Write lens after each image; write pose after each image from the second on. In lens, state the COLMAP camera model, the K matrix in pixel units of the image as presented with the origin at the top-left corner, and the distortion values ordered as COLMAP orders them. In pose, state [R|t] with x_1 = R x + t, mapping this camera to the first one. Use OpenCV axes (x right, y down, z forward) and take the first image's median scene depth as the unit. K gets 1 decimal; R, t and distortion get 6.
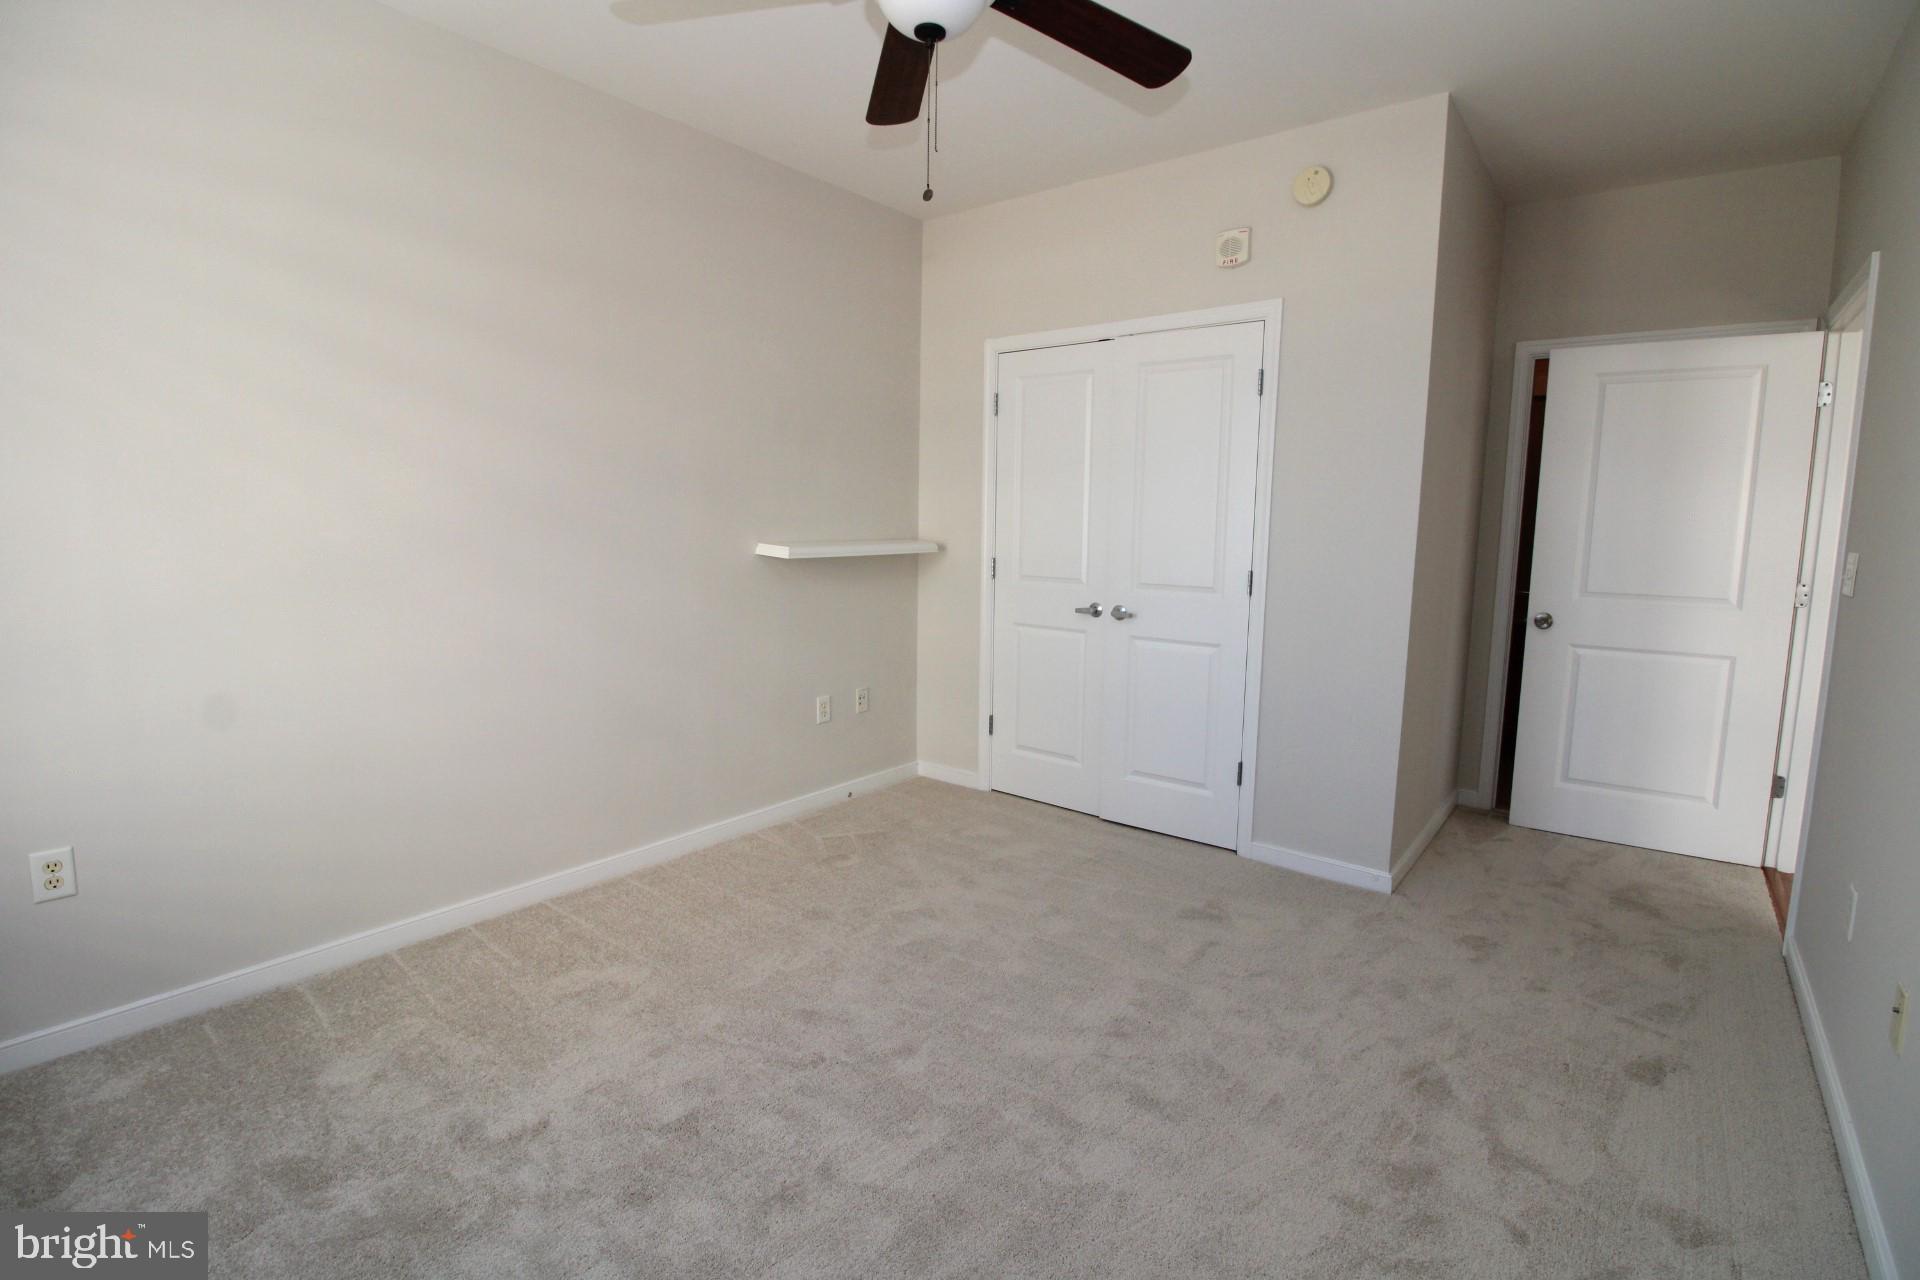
lens RADIAL K [[890.7, 0, 960.0], [0, 890.7, 640.0], [0, 0, 1]] dist [-0.023610, -0.000516]
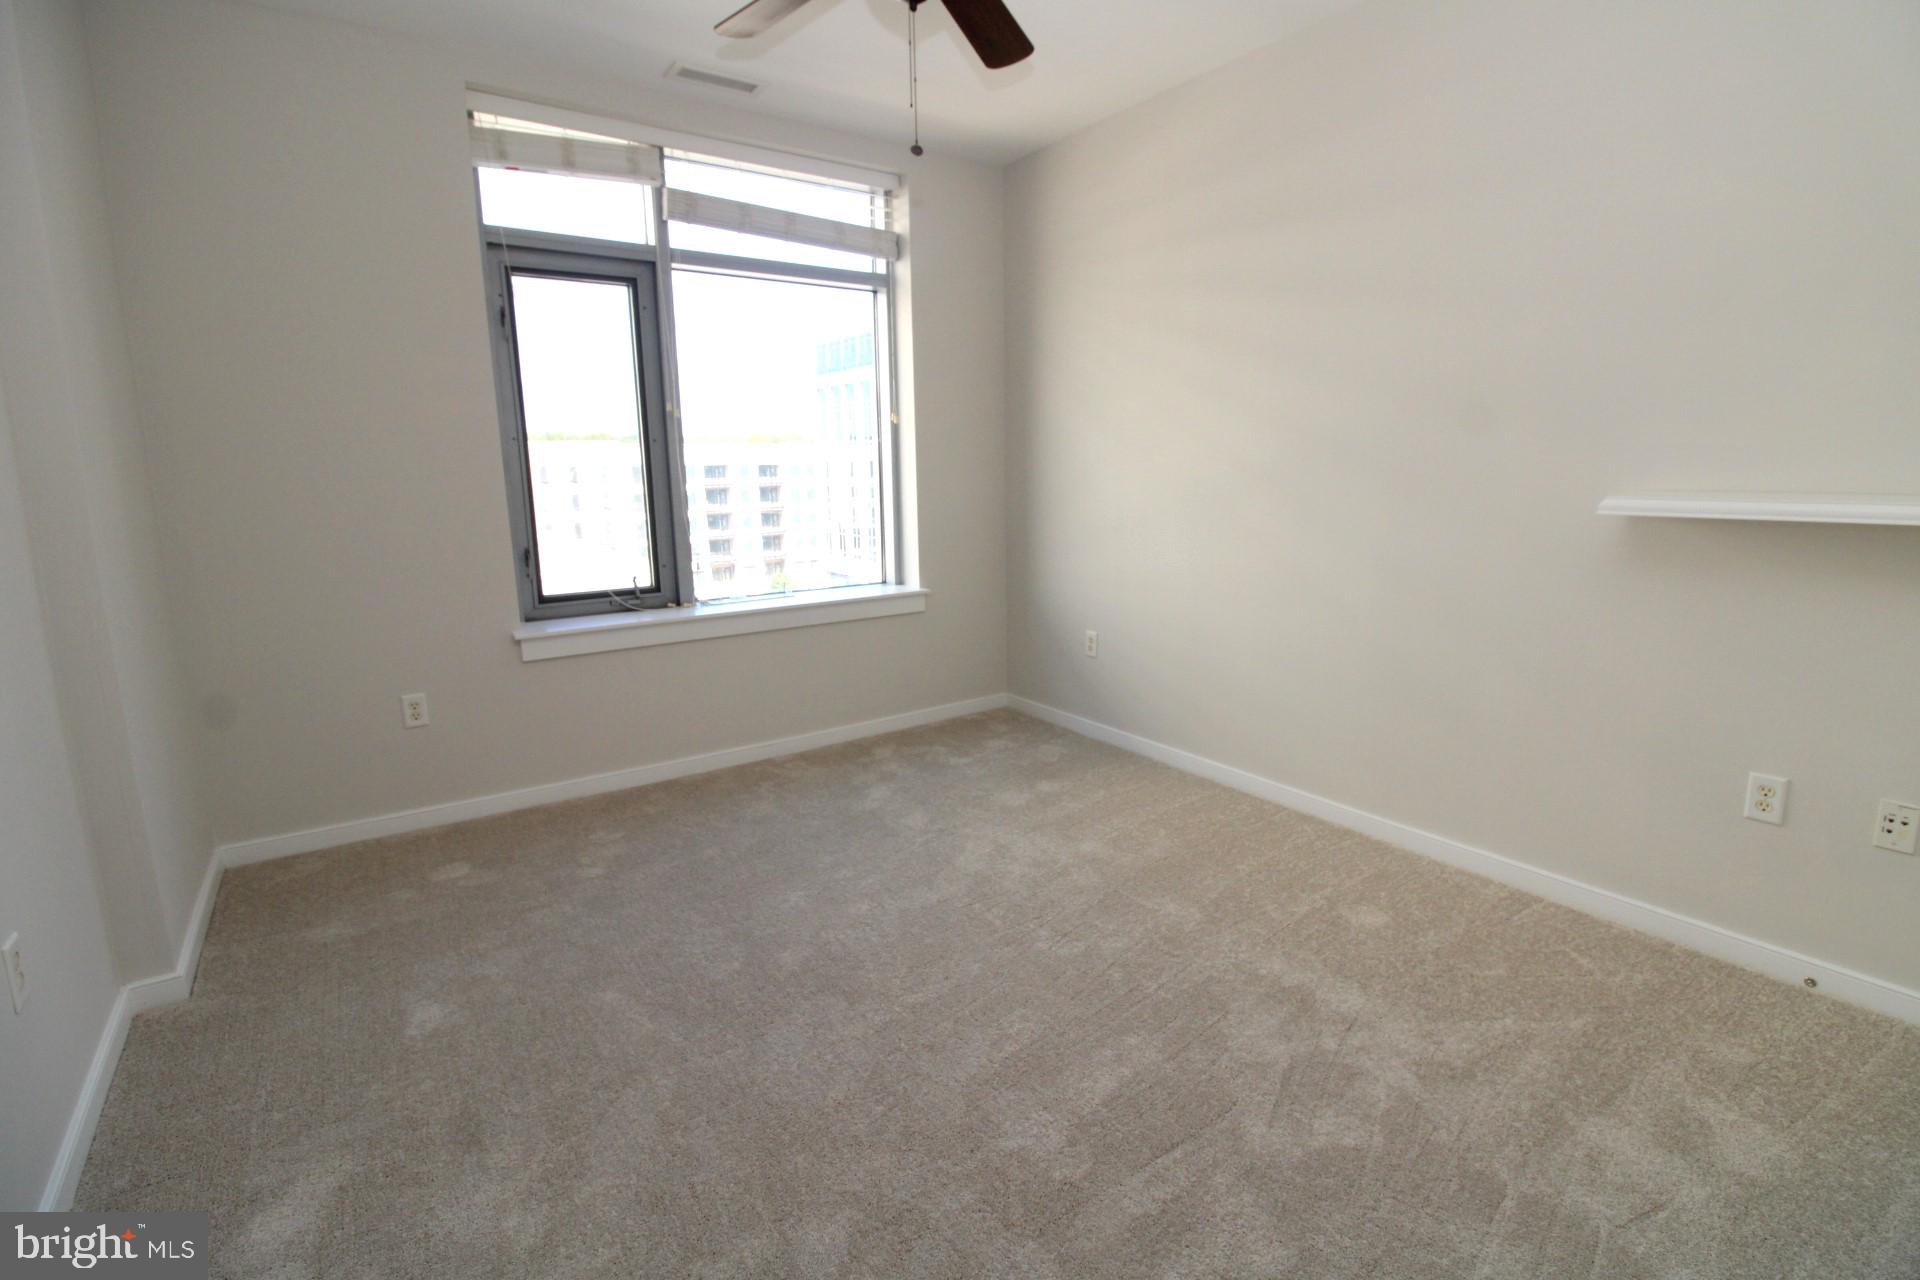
lens RADIAL K [[890.7, 0, 960.0], [0, 890.7, 640.0], [0, 0, 1]] dist [-0.023610, -0.000516]
pose [[-0.293125, 0.177492, -0.939454, 0.555680], [-0.120577, 0.967908, 0.220490, -0.087964], [0.948440, 0.177907, -0.262317, 0.728629]]
